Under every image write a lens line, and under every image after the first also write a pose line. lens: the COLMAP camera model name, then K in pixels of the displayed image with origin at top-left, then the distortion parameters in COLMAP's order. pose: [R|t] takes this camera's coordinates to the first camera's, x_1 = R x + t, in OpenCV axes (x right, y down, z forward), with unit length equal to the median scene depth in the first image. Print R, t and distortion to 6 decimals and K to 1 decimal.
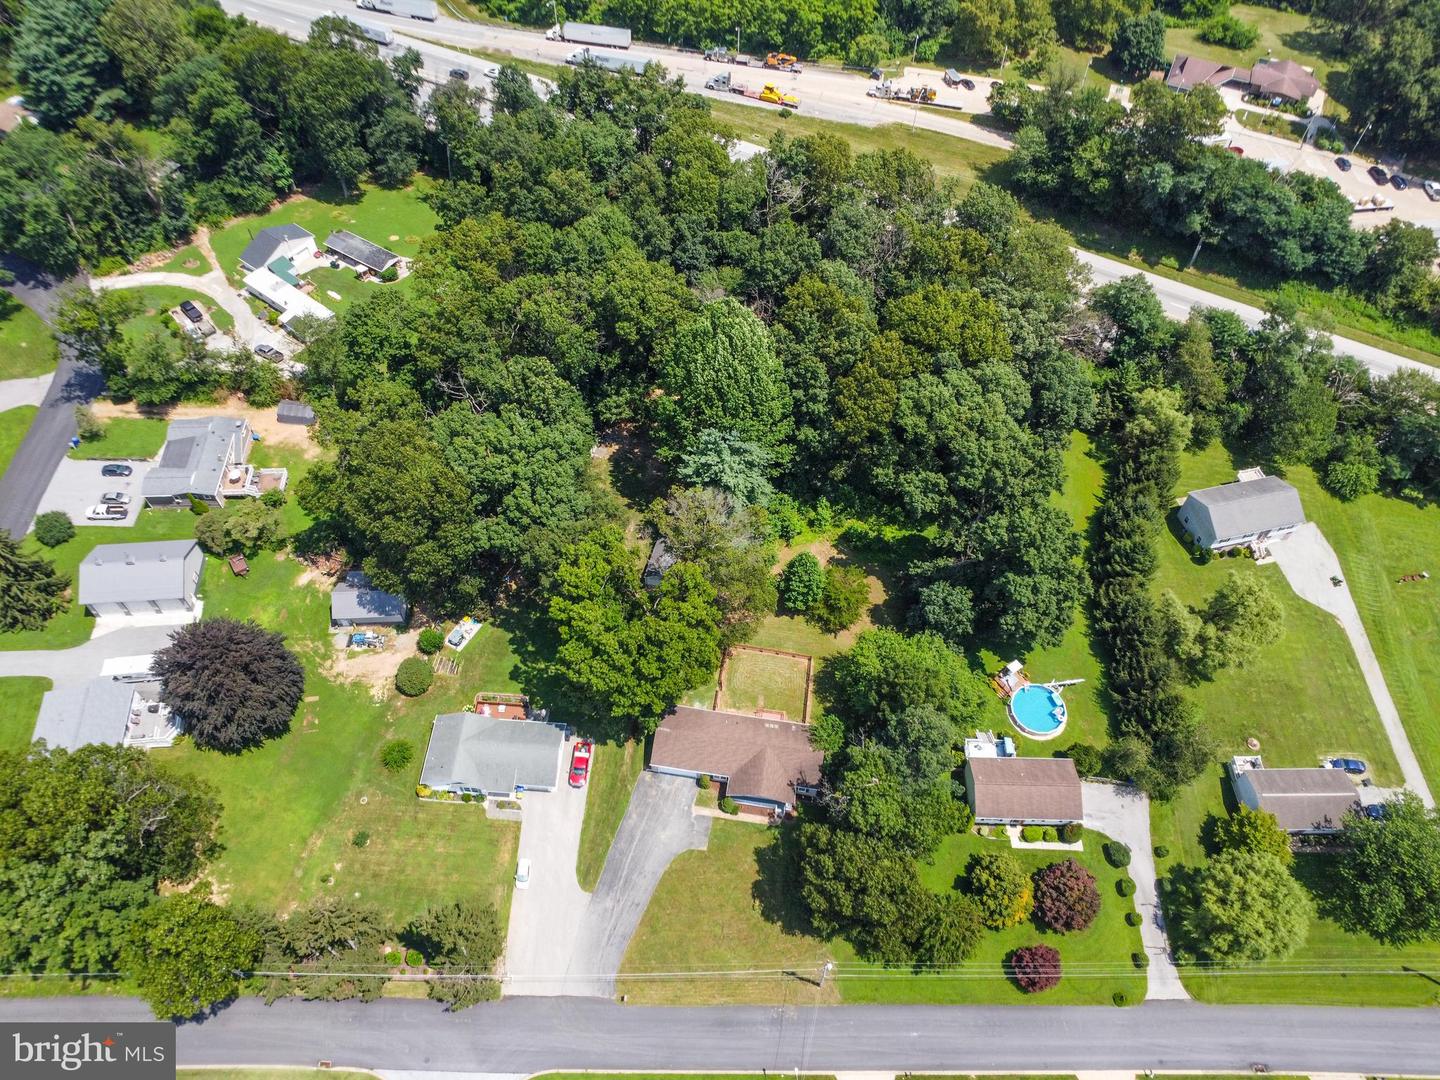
lens RADIAL K [[1041.0, 0, 721.2], [0, 1041.0, 535.5], [0, 0, 1]] dist [-0.028150, 0.000971]
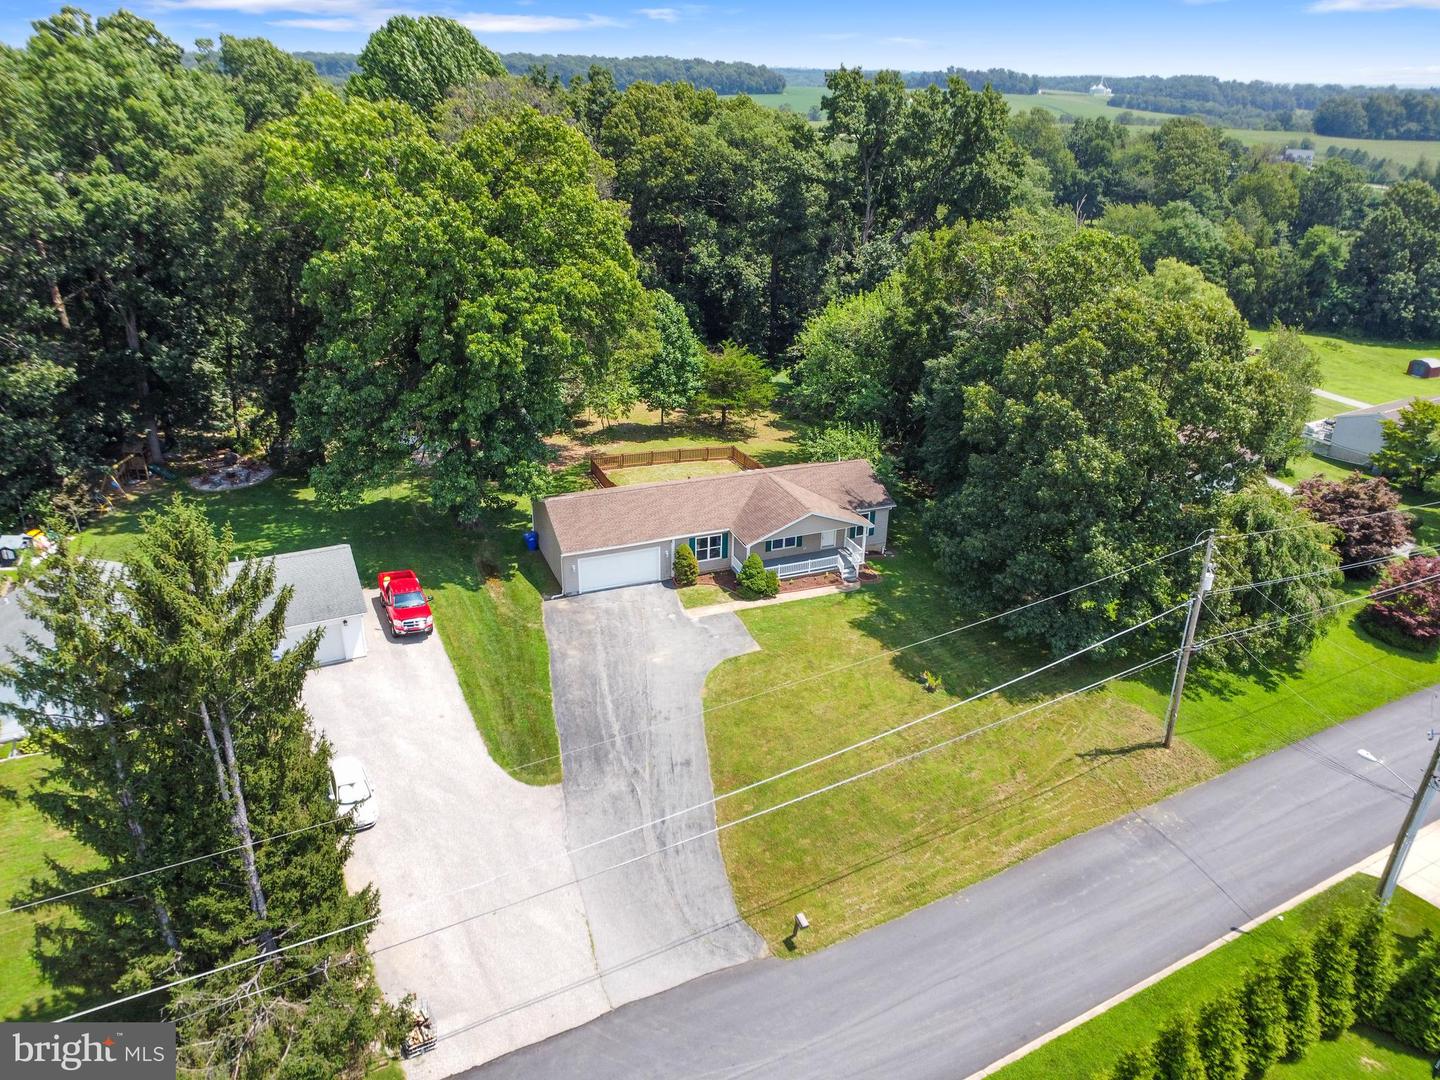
lens RADIAL K [[1041.0, 0, 714.2], [0, 1041.0, 535.4], [0, 0, 1]] dist [-0.028150, 0.000971]
pose [[0.867834, -0.203805, 0.453130, -0.217211], [0.401982, 0.824019, -0.399254, 0.425842], [-0.292018, 0.528636, 0.797038, 0.629009]]
